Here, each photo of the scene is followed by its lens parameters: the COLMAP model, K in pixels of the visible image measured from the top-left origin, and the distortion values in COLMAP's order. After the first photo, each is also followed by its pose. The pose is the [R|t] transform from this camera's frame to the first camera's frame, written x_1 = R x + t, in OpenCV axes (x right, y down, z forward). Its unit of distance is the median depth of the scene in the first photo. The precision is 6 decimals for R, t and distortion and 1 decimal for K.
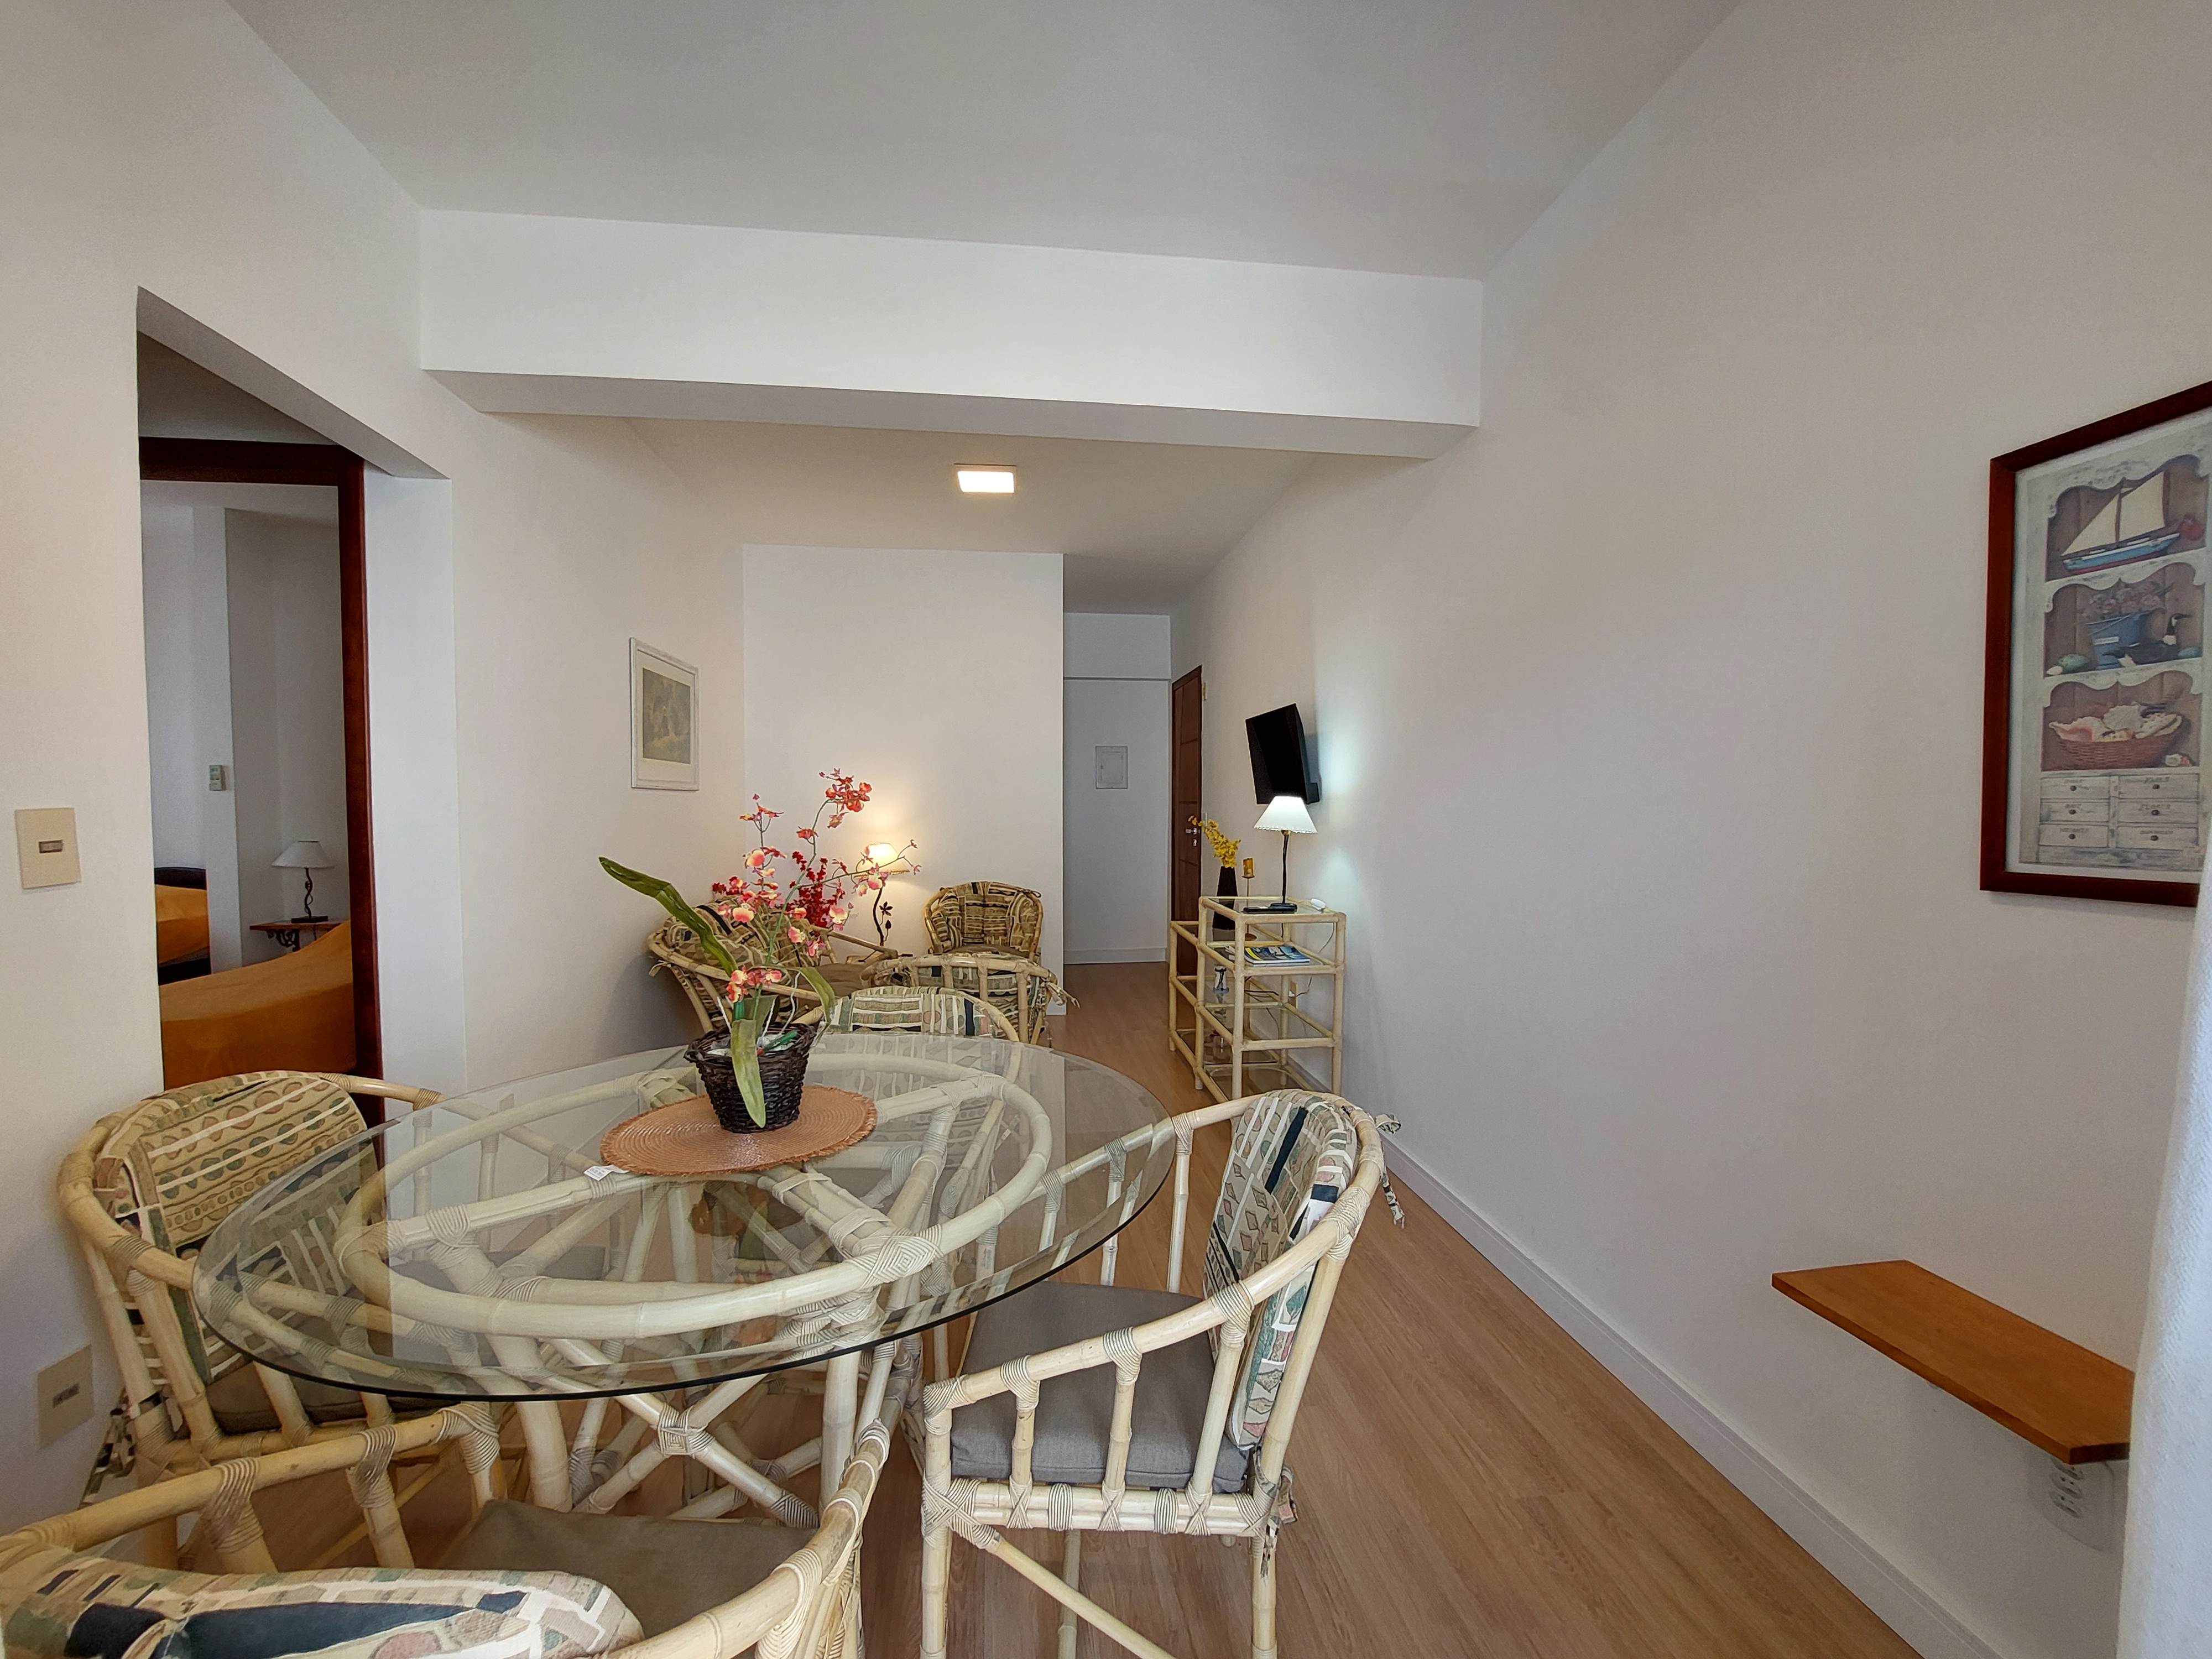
lens RADIAL K [[888.8, 0, 1121.6], [0, 888.8, 845.7], [0, 0, 1]] dist [-0.023492, 0.003405]
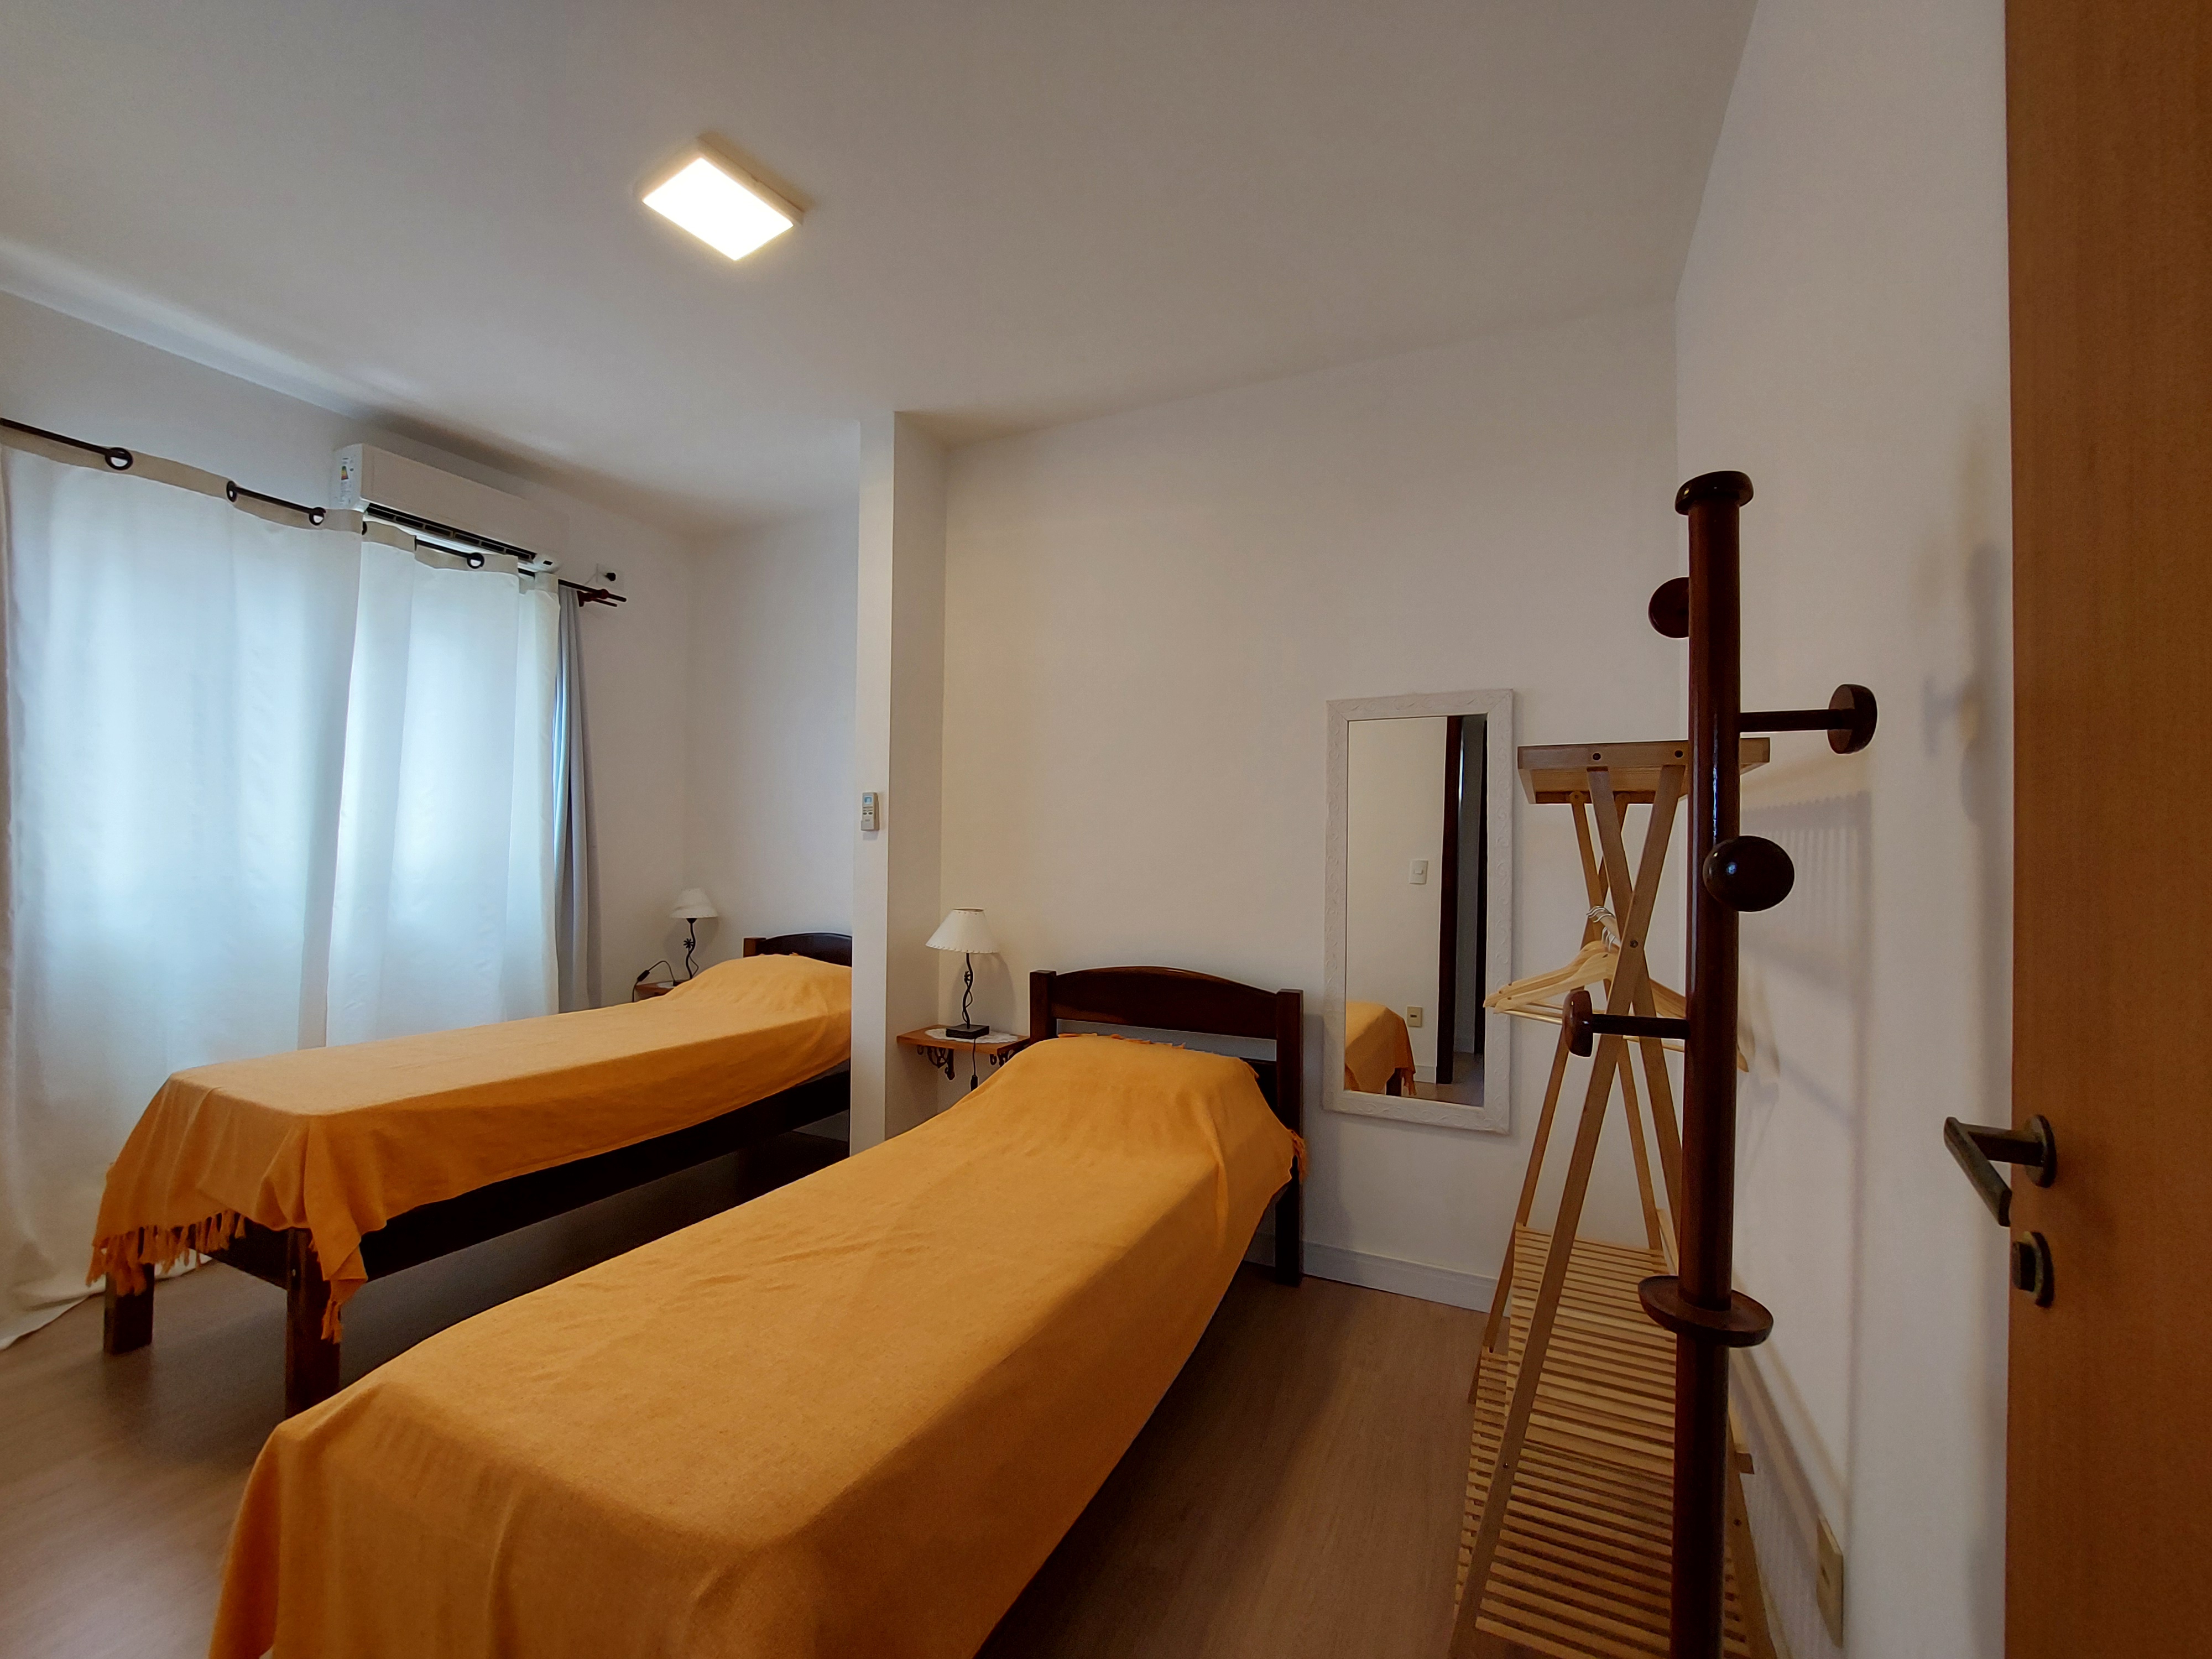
lens RADIAL K [[888.8, 0, 1088.4], [0, 888.8, 822.8], [0, 0, 1]] dist [-0.023492, 0.003405]
pose [[0.847156, -0.005199, -0.531319, -1.188682], [-0.028123, 0.998112, -0.054607, -0.082986], [0.530600, 0.061203, 0.845410, 1.137978]]
